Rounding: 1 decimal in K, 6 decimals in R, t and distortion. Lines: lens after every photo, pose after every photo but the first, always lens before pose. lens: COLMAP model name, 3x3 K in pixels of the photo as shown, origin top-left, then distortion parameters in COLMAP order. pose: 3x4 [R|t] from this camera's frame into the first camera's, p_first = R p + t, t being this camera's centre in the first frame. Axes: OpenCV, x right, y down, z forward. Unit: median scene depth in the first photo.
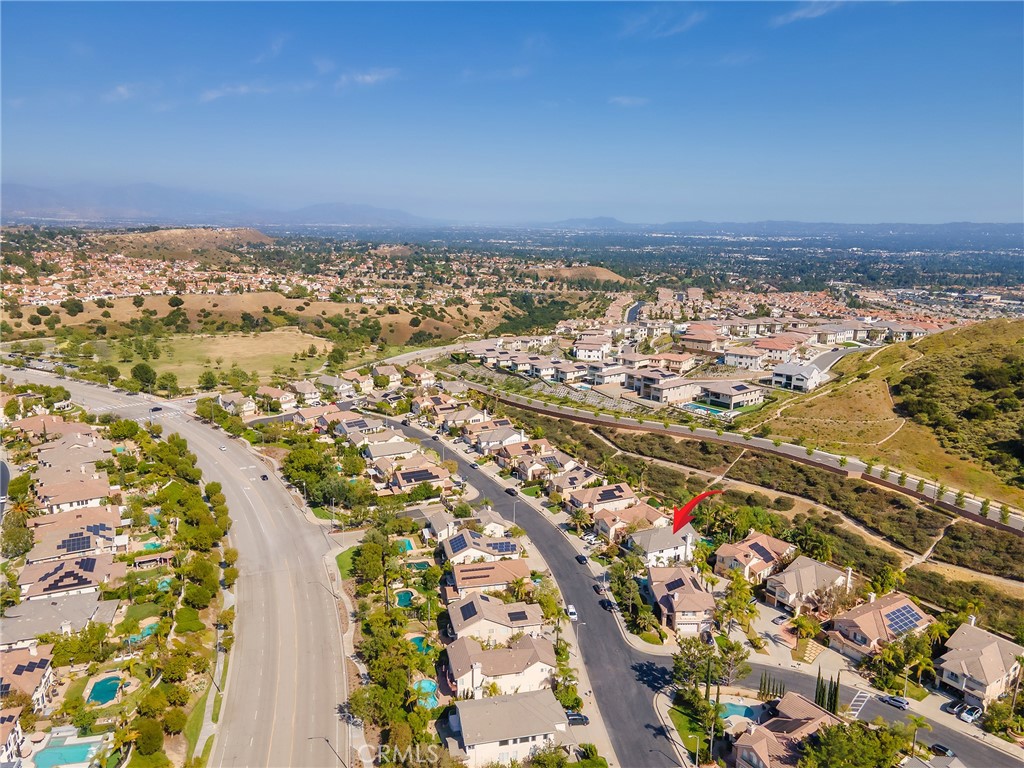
lens RADIAL K [[747.8, 0, 513.3], [0, 747.8, 386.7], [0, 0, 1]] dist [0.035478, 0.027310]
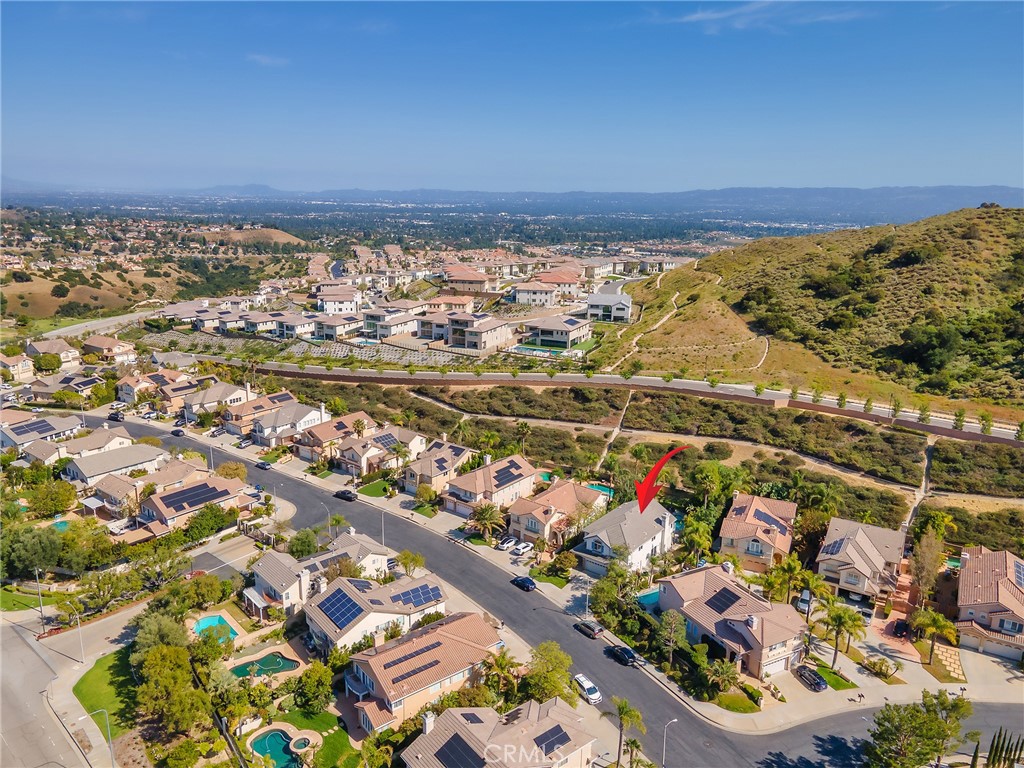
lens RADIAL K [[747.8, 0, 512.8], [0, 747.8, 383.5], [0, 0, 1]] dist [0.035478, 0.027310]
pose [[0.906325, -0.109969, 0.408021, -0.115759], [0.094962, 0.993852, 0.056926, 0.017697], [-0.411772, -0.012847, 0.911196, 0.309349]]
